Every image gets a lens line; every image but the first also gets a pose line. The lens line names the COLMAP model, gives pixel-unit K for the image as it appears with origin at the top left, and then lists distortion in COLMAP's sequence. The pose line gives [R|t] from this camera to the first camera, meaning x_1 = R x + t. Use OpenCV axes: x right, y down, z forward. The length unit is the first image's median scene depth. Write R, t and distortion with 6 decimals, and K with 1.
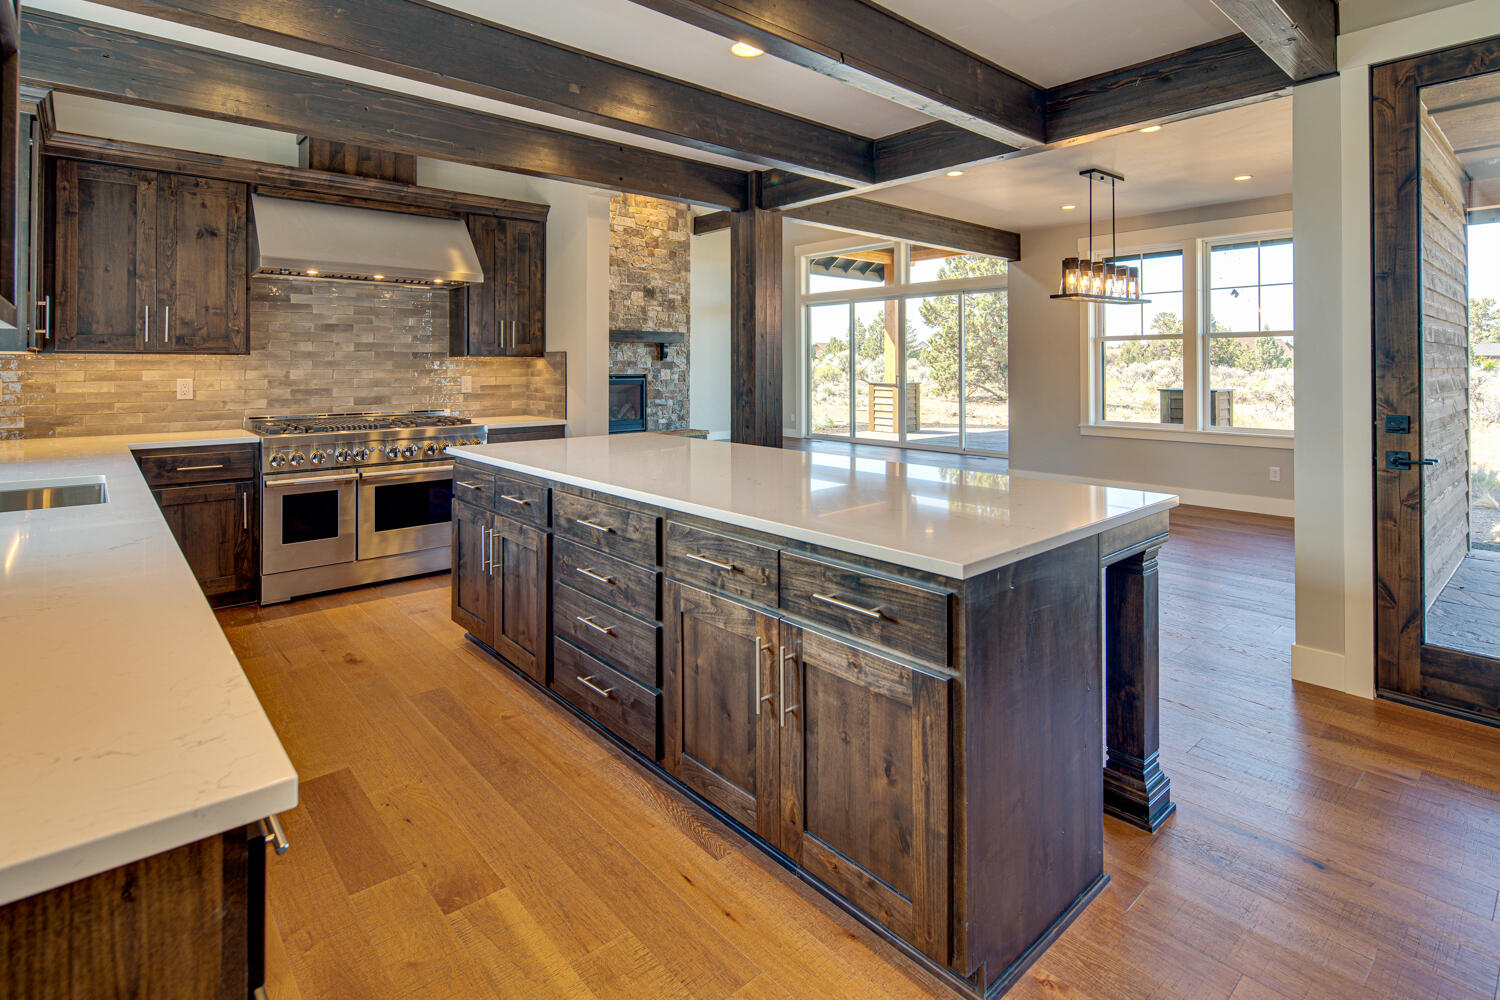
lens RADIAL K [[737.6, 0, 750.9], [0, 737.6, 357.8], [0, 0, 1]] dist [0.006638, -0.004002]
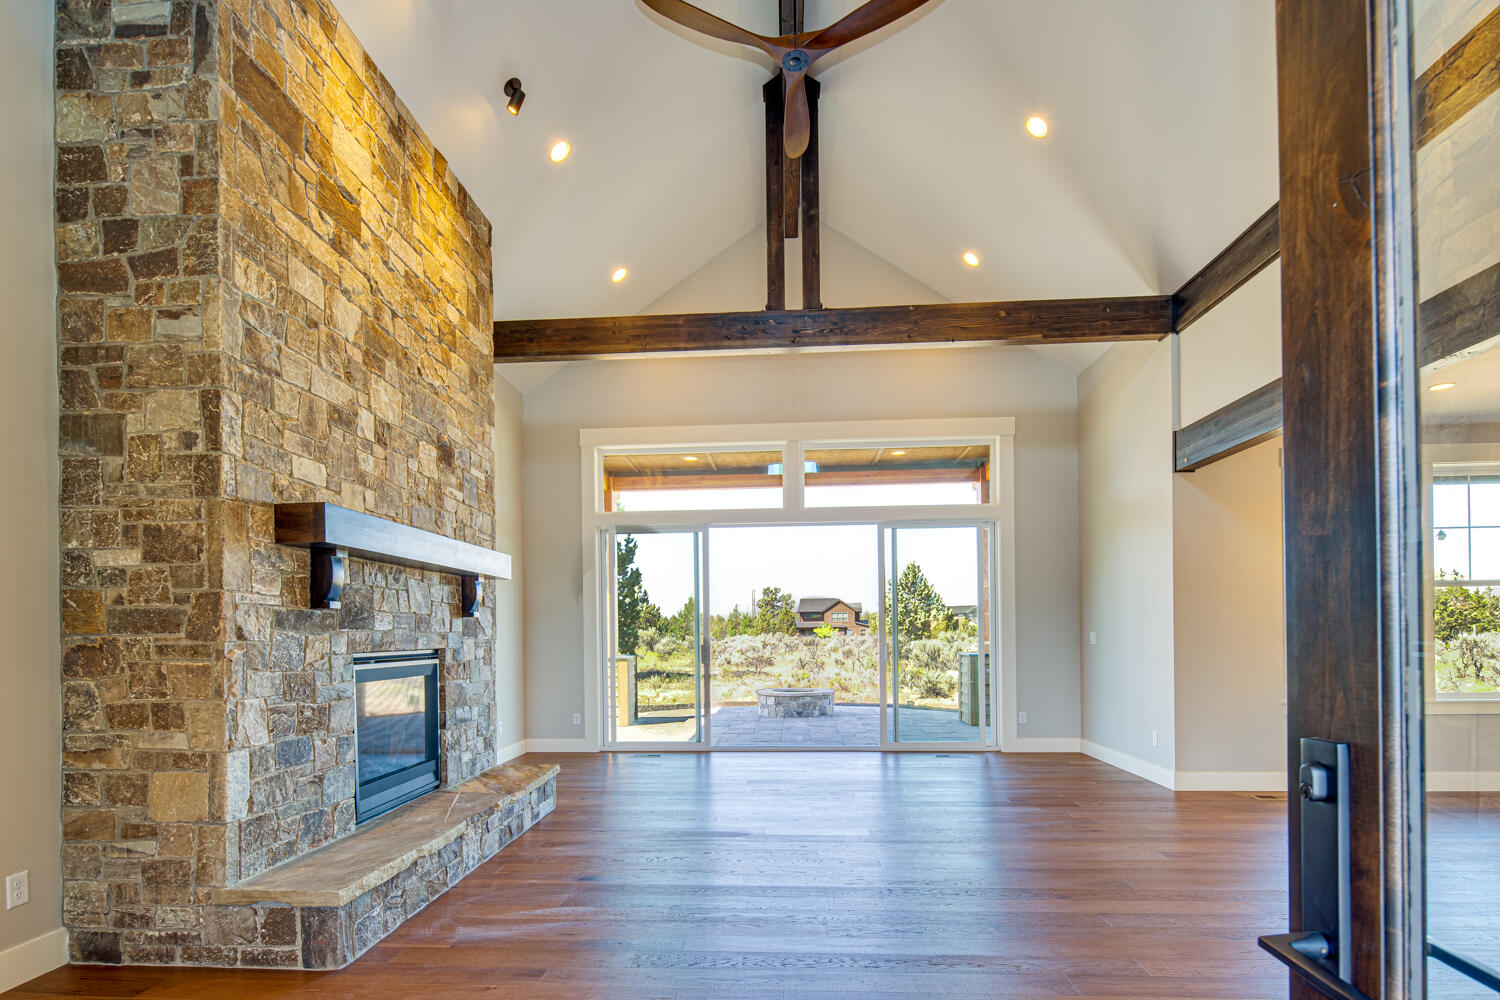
lens RADIAL K [[728.6, 0, 767.2], [0, 728.6, 633.7], [0, 0, 1]] dist [0.000806, -0.000297]
pose [[0.696329, -0.006632, 0.717692, -0.302129], [0.003293, 0.999976, 0.006046, 0.011546], [-0.717715, -0.001847, 0.696334, 0.576344]]
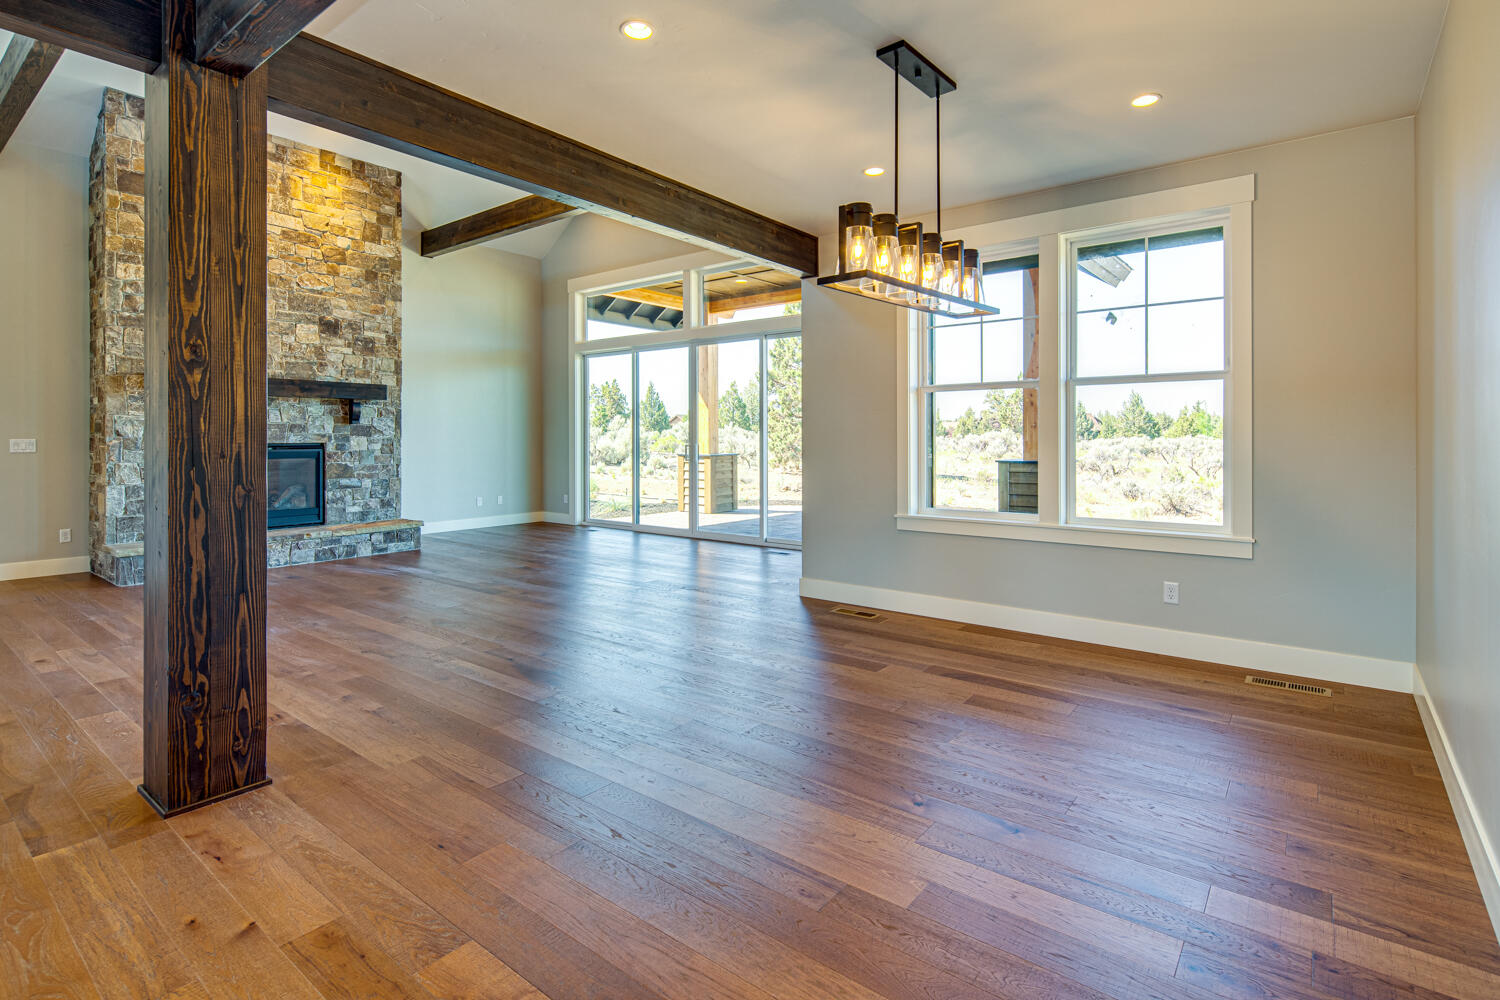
lens RADIAL K [[737.6, 0, 748.1], [0, 737.6, 436.8], [0, 0, 1]] dist [0.006638, -0.004002]
pose [[0.982586, 0.000643, 0.185810, 0.120493], [-0.002462, 0.999951, 0.009562, 0.008296], [-0.185795, -0.009853, 0.982539, 0.233115]]
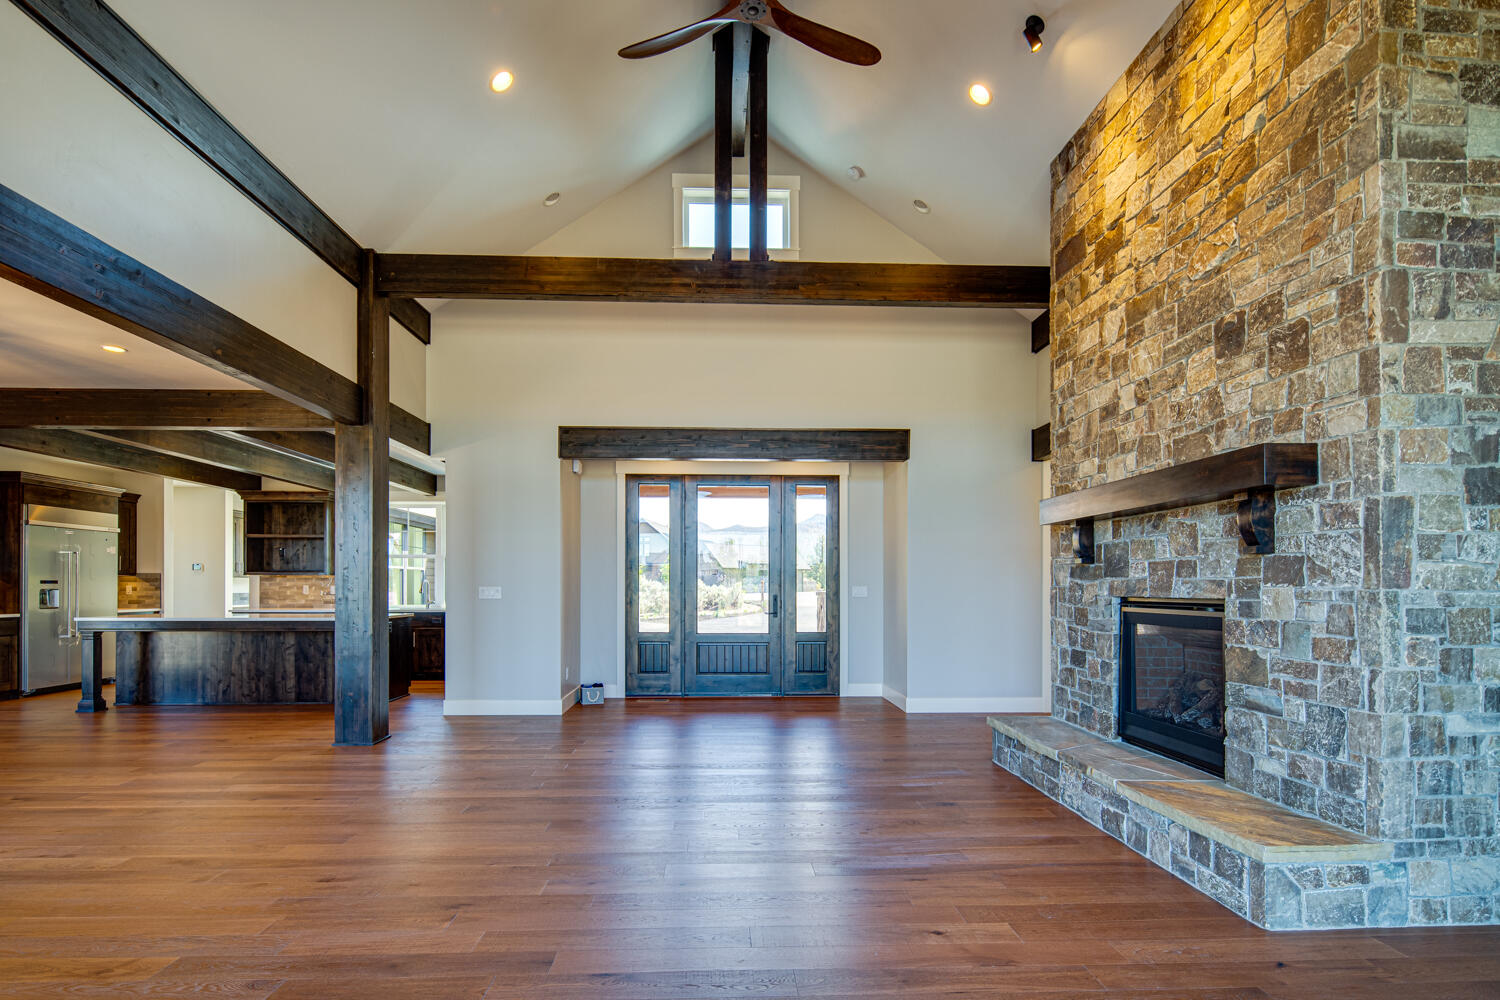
lens RADIAL K [[737.6, 0, 745.1], [0, 737.6, 582.9], [0, 0, 1]] dist [0.006638, -0.004002]
pose [[-0.641704, -0.000456, -0.766952, 0.227490], [0.010010, 0.999910, -0.008970, 0.015514], [0.766887, -0.013434, -0.641641, 1.026544]]
